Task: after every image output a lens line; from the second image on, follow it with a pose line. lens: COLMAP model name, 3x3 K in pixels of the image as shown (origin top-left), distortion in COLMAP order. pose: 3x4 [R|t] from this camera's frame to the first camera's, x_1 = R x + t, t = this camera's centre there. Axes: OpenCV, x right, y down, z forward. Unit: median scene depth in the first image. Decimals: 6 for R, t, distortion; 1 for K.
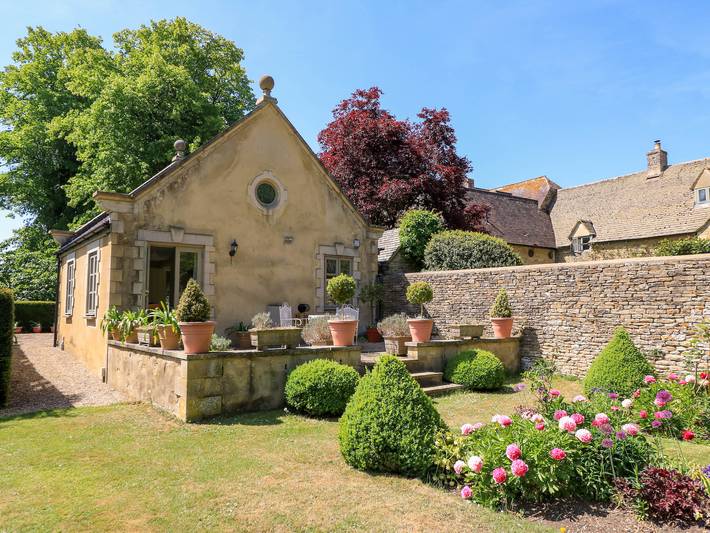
lens RADIAL K [[530.9, 0, 354.8], [0, 530.9, 264.1], [0, 0, 1]] dist [-0.006084, 0.001622]
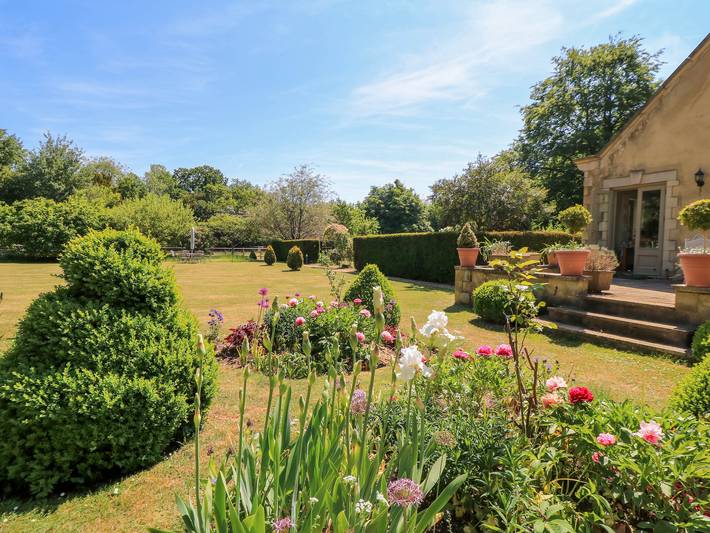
lens RADIAL K [[530.9, 0, 355.0], [0, 530.9, 266.3], [0, 0, 1]] dist [-0.006084, 0.001622]
pose [[-0.333932, 0.039510, -0.941769, 0.938101], [0.073547, 0.997167, 0.015756, 0.072627], [0.939723, -0.064003, -0.335892, 0.801385]]
